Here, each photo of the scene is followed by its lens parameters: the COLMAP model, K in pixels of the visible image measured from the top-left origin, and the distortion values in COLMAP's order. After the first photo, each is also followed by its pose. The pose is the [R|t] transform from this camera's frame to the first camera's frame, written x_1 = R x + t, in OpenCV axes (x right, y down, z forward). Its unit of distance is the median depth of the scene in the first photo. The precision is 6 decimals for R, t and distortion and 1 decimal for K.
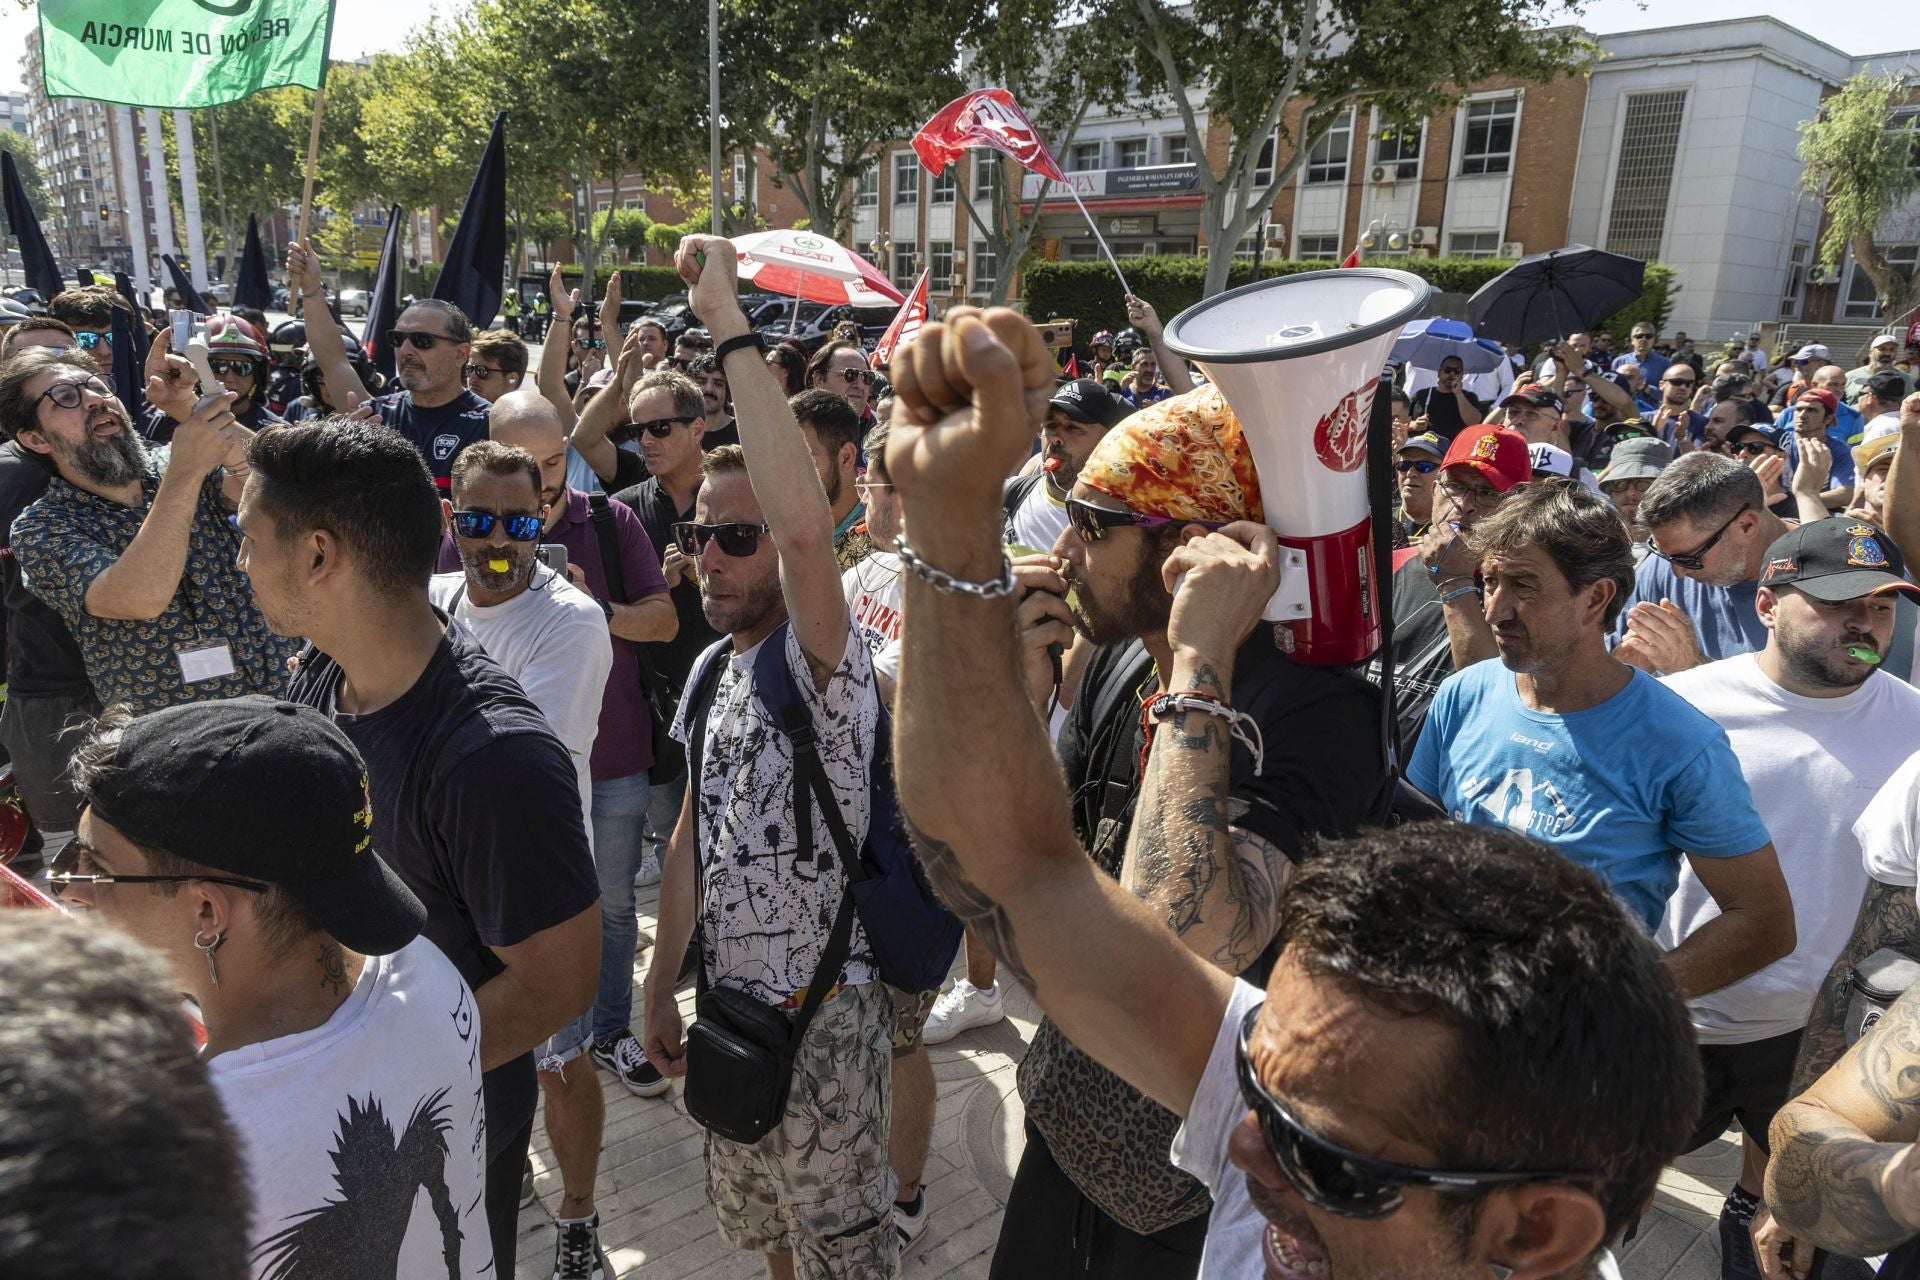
lens RADIAL K [[1281.7, 0, 966.1], [0, 1281.7, 644.3], [0, 0, 1]] dist [0.007310, 0.002134]
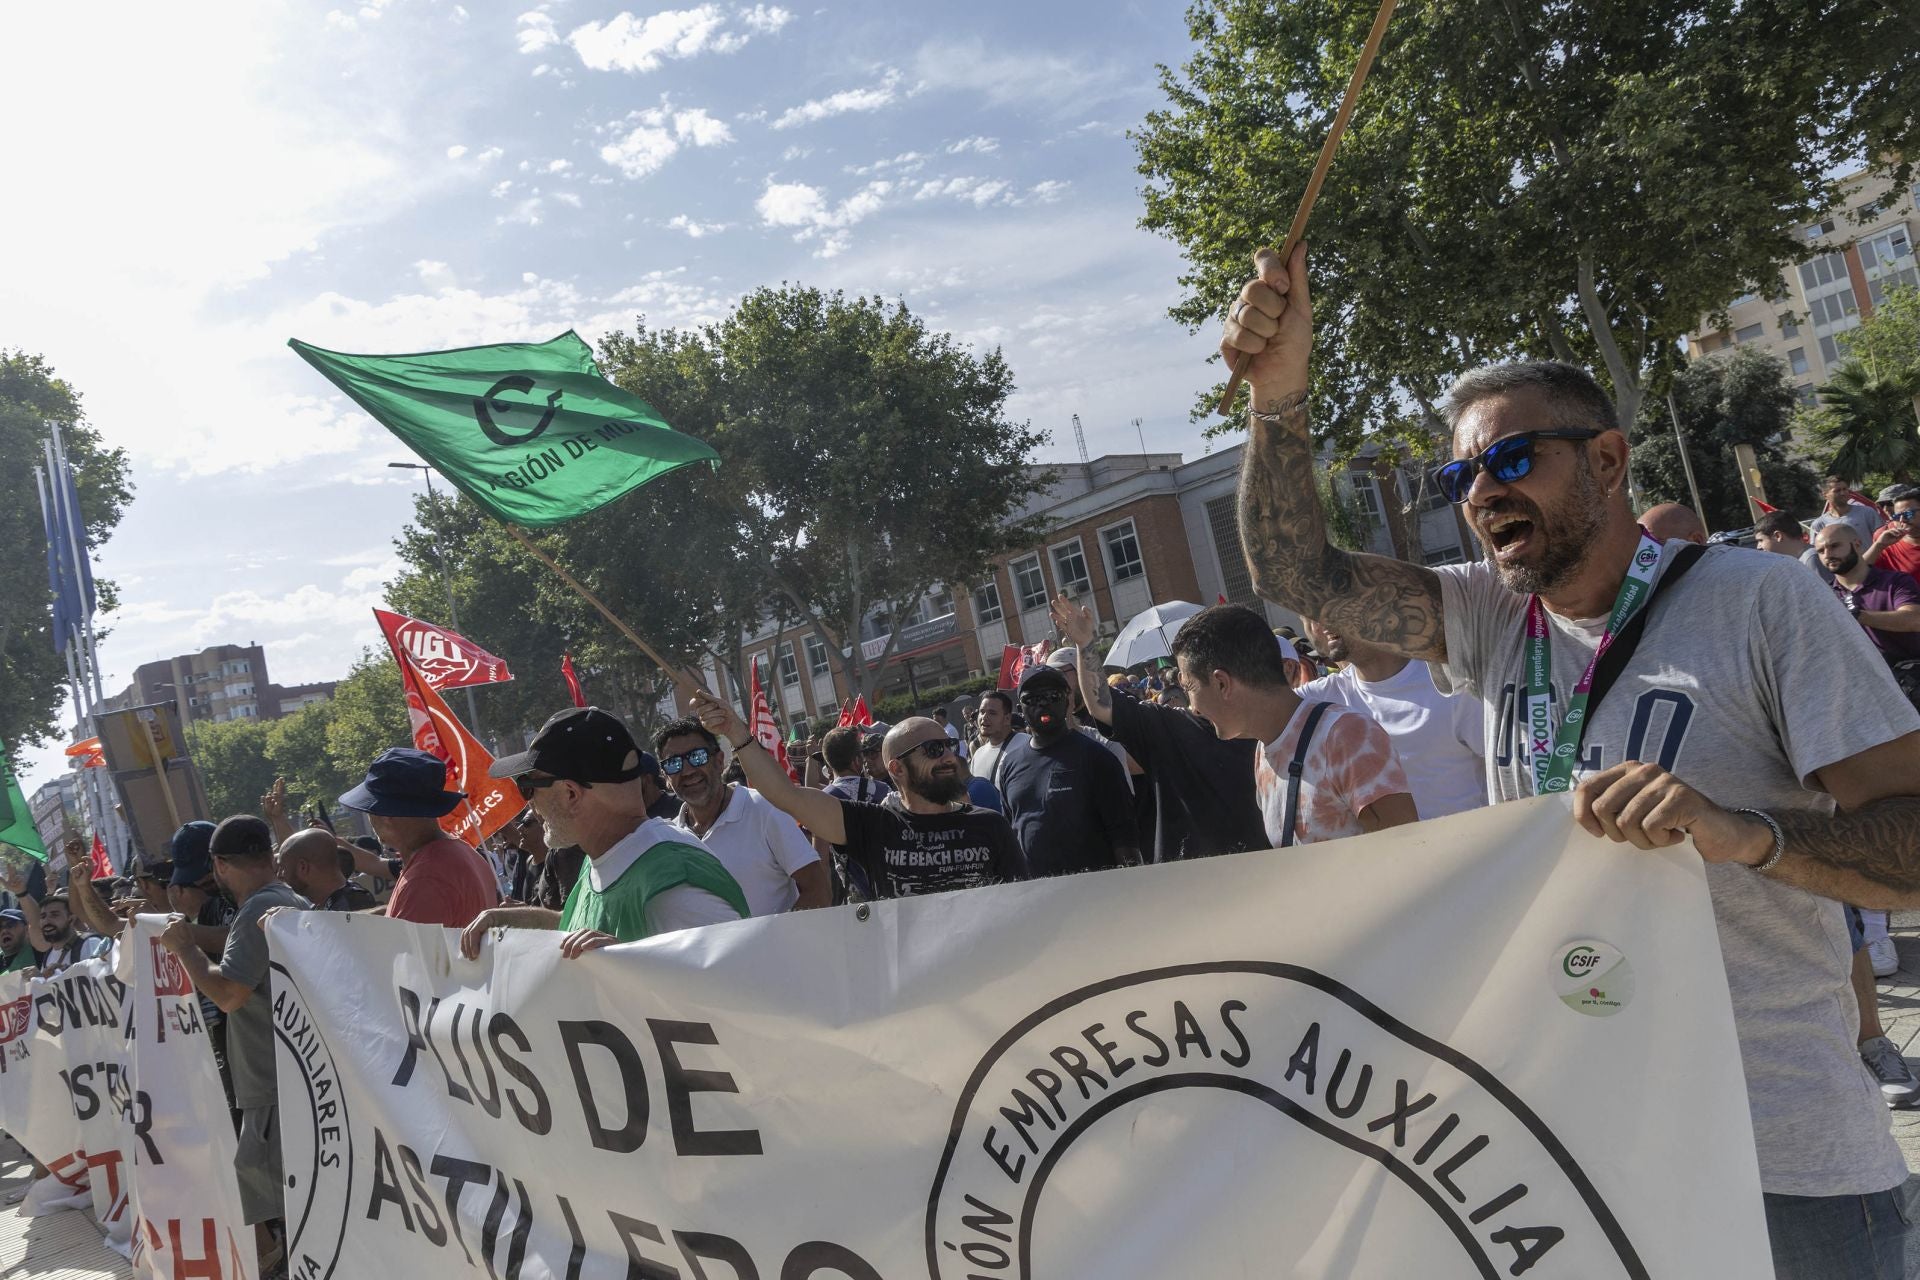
lens RADIAL K [[1319.6, 0, 996.4], [0, 1319.6, 682.2], [0, 0, 1]] dist [0.008902, 0.006864]
pose [[0.968715, -0.248024, 0.008698, 0.200656], [0.239791, 0.926372, -0.290405, 0.090594], [0.063970, 0.283405, 0.956864, -0.262695]]
